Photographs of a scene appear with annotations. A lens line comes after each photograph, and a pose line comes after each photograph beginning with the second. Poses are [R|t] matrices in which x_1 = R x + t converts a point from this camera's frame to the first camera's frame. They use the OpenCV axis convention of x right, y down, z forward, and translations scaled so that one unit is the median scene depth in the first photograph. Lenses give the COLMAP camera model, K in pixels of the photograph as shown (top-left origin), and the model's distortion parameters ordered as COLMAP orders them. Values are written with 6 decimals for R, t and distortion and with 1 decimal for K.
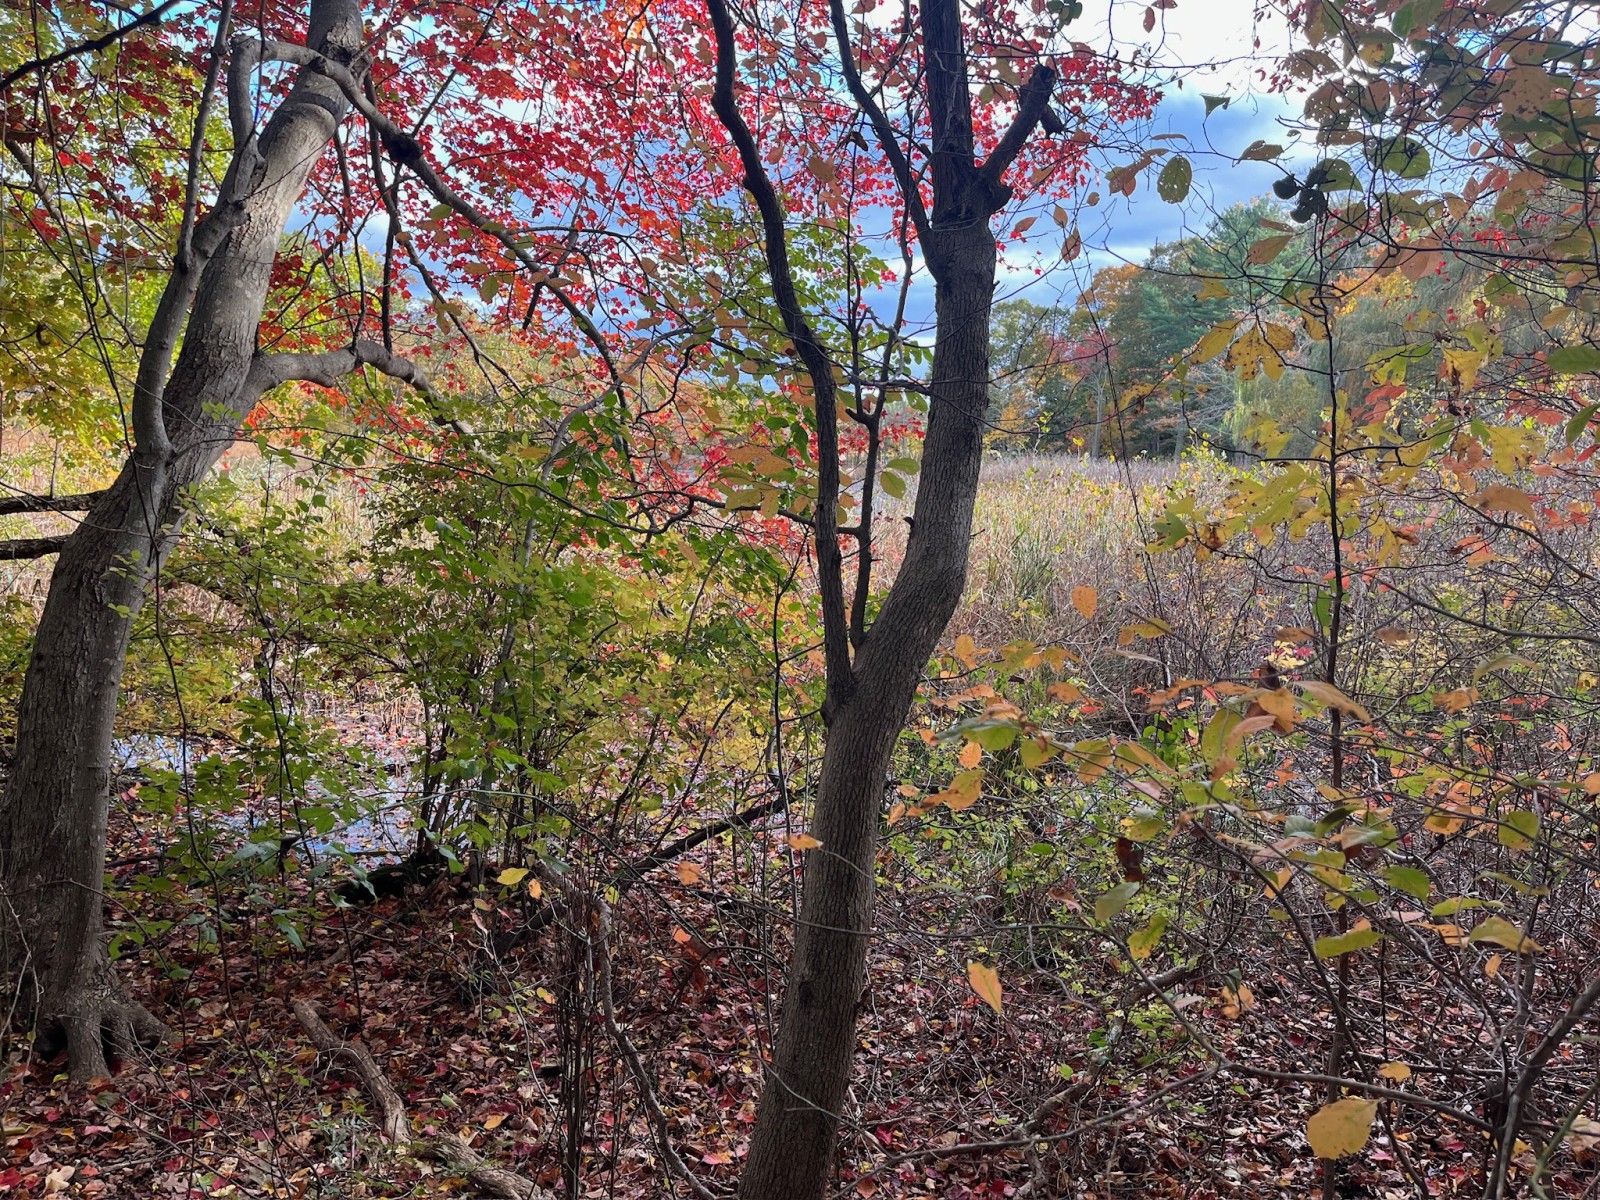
lens RADIAL K [[1196.8, 0, 800.0], [0, 1196.8, 600.0], [0, 0, 1]] dist [0.070115, -0.097316]
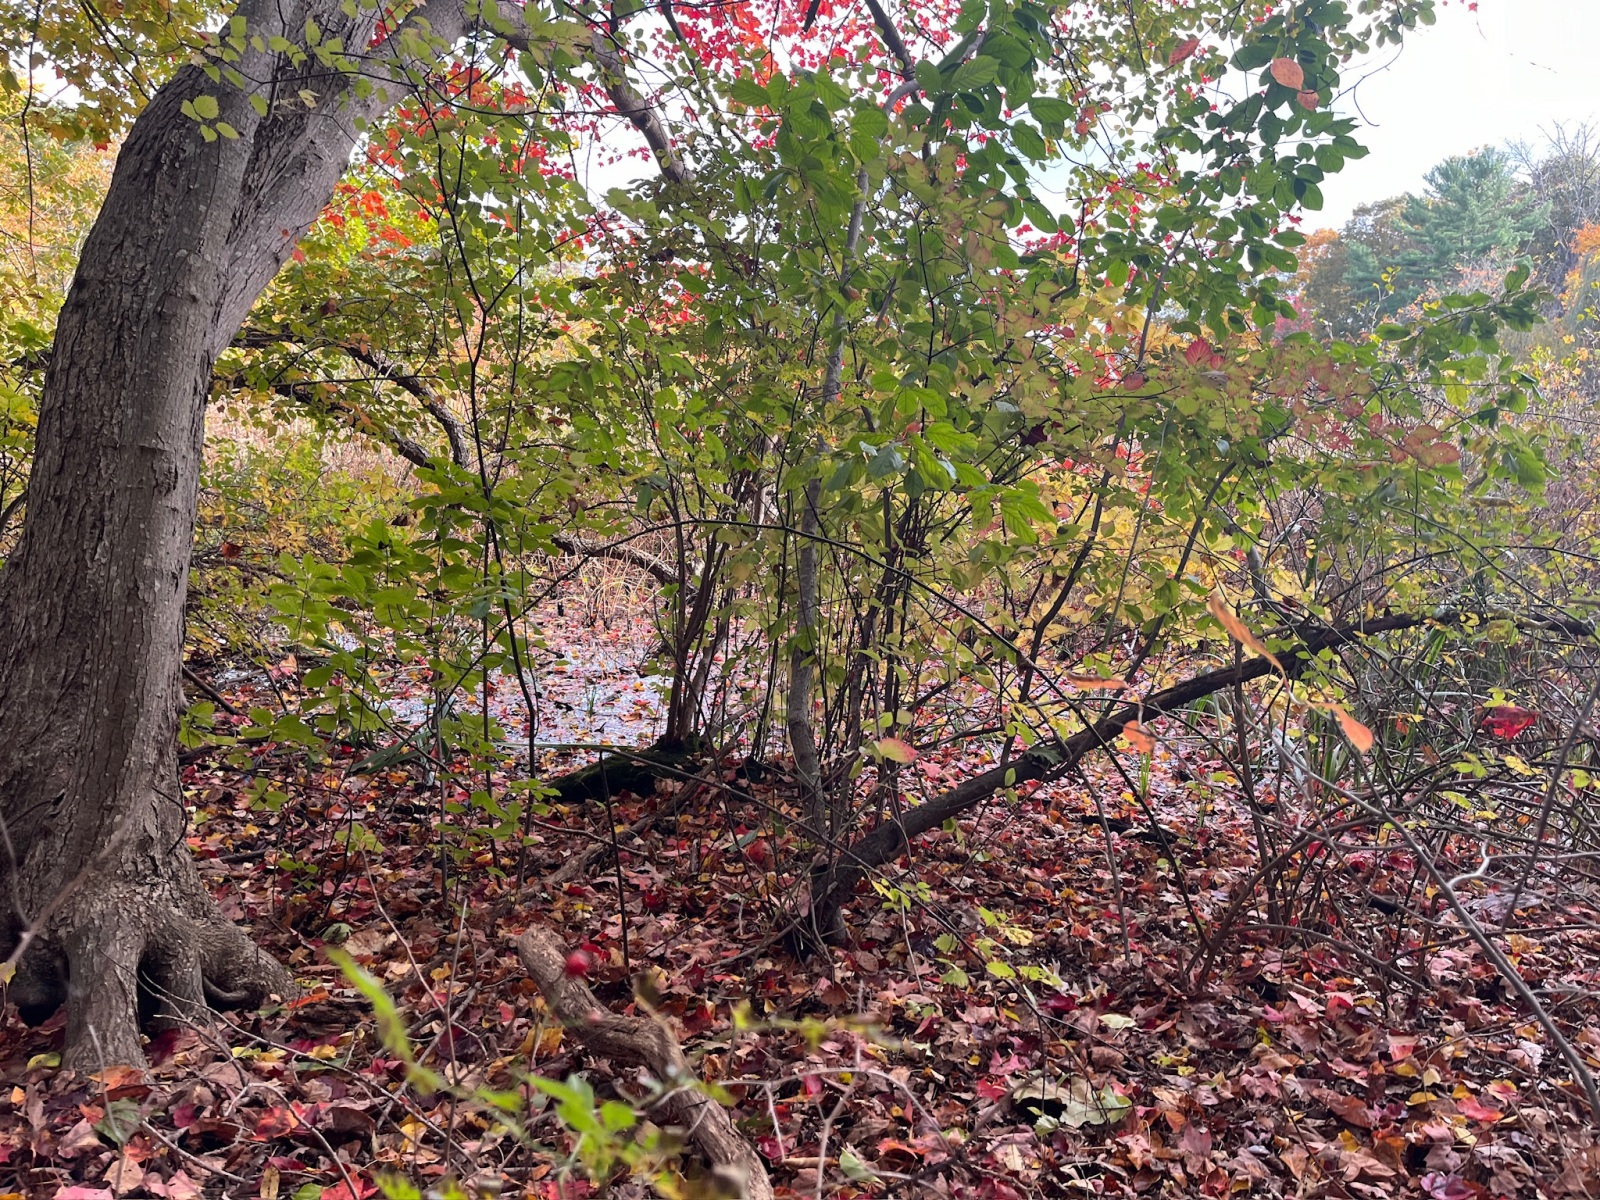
lens RADIAL K [[1192.7, 0, 807.0], [0, 1192.7, 585.7], [0, 0, 1]] dist [0.067713, -0.104977]
pose [[0.992659, 0.018727, -0.119486, -0.168582], [-0.018942, 0.999820, -0.000661, 0.130043], [0.119452, 0.002919, 0.992836, 0.361777]]
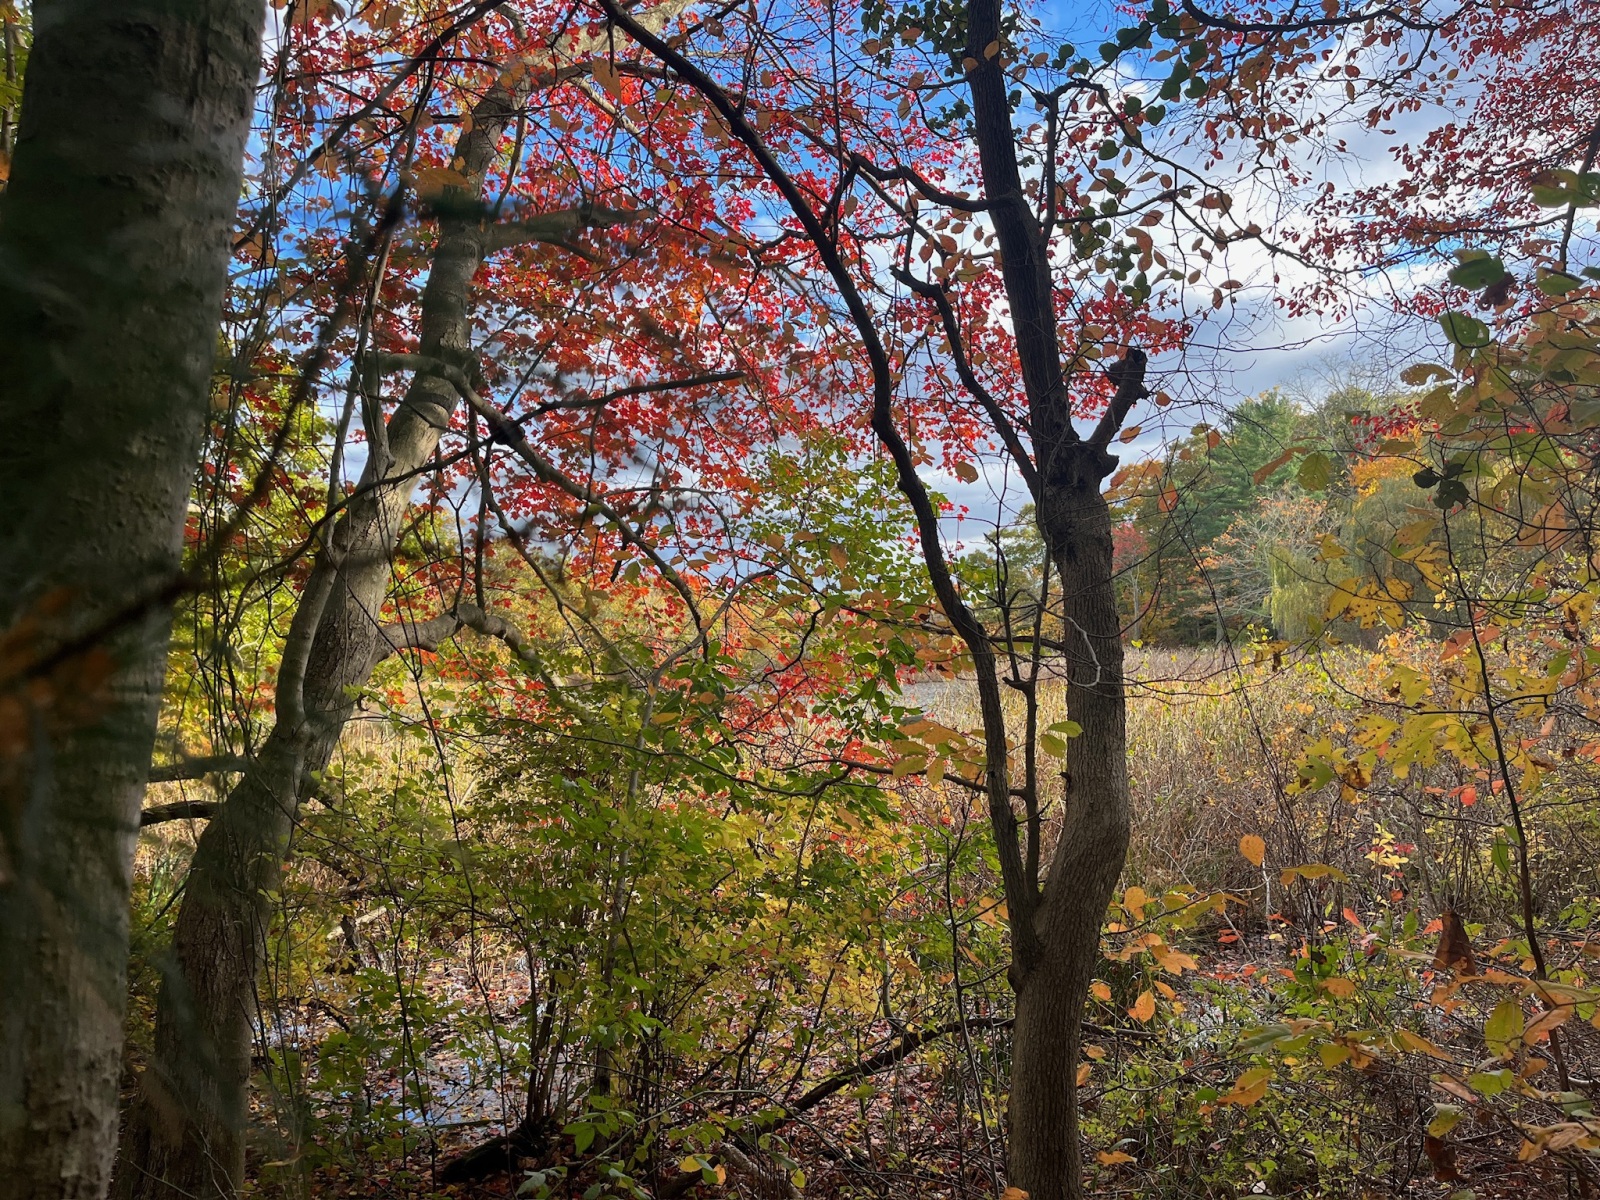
lens RADIAL K [[1192.7, 0, 807.0], [0, 1192.7, 585.7], [0, 0, 1]] dist [0.067713, -0.104977]
pose [[0.997482, -0.067222, -0.022615, -0.042350], [0.061922, 0.980887, -0.184465, -0.021659], [0.034583, 0.182600, 0.982579, -0.025841]]
